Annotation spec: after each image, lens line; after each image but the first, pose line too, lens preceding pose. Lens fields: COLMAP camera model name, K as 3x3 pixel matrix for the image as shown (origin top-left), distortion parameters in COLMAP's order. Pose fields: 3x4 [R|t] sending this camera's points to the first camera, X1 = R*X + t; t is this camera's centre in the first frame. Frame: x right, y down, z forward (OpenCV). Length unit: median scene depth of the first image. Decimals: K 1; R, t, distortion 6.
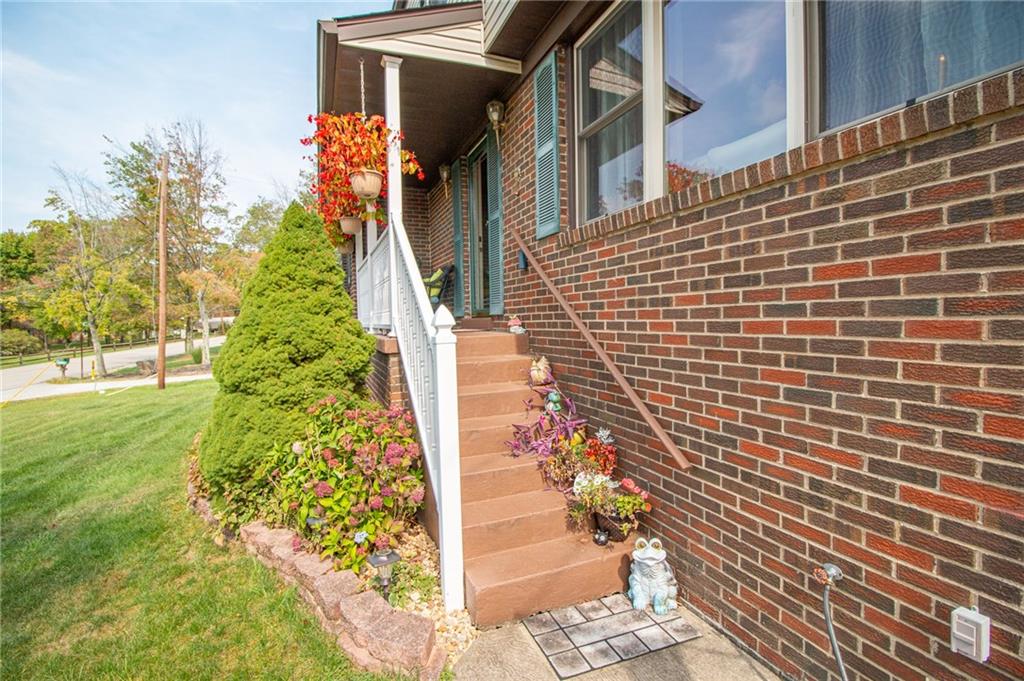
lens RADIAL K [[479.9, 0, 508.5], [0, 479.9, 337.8], [0, 0, 1]] dist [-0.019831, -0.001371]
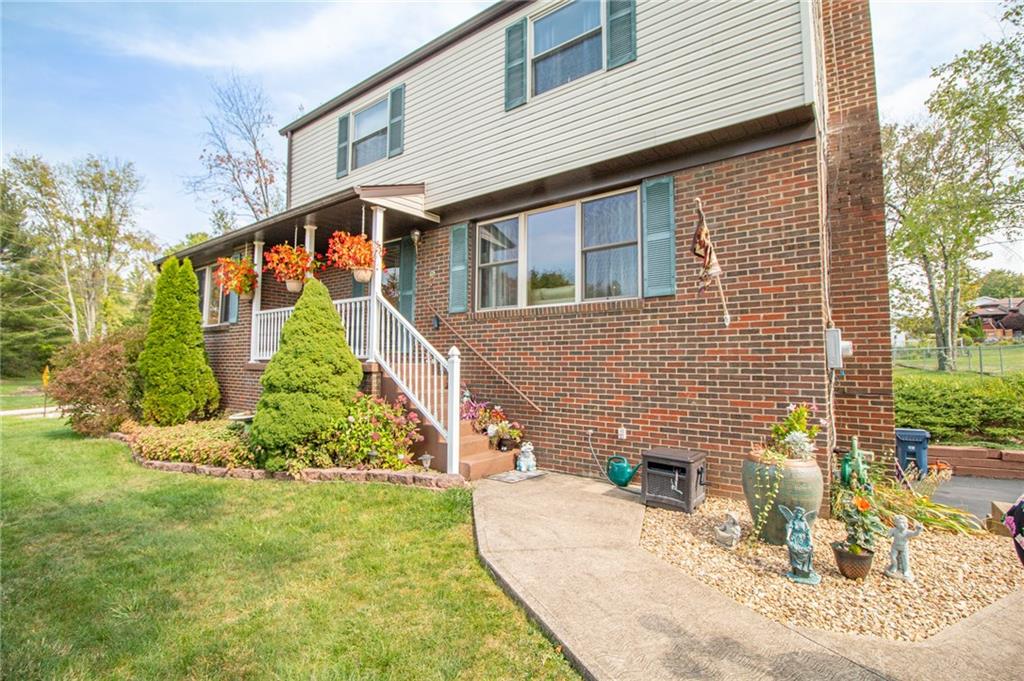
lens RADIAL K [[479.9, 0, 513.4], [0, 479.9, 338.5], [0, 0, 1]] dist [-0.019831, -0.001371]
pose [[0.863435, 0.054019, 0.501560, -1.088905], [-0.004792, 0.995084, -0.098922, 0.127976], [-0.504437, 0.083009, 0.859449, -1.209979]]
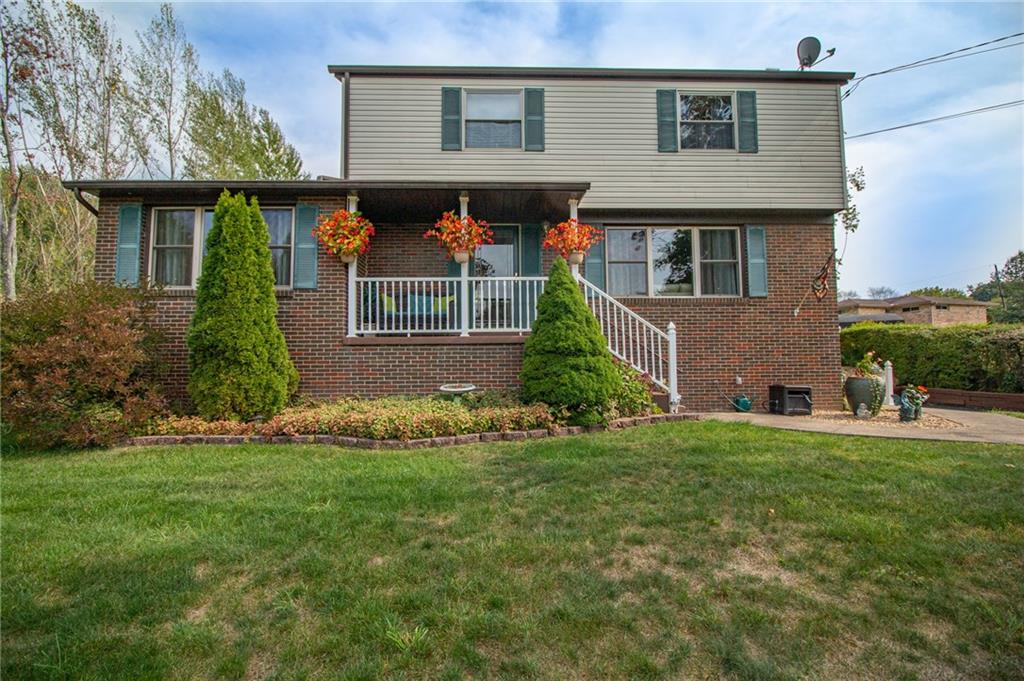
lens RADIAL K [[479.9, 0, 510.7], [0, 479.9, 338.4], [0, 0, 1]] dist [-0.019831, -0.001371]
pose [[0.343036, 0.068210, 0.936842, -3.520831], [0.042329, 0.995224, -0.087960, 0.276314], [-0.938368, 0.069829, 0.338511, 0.931364]]
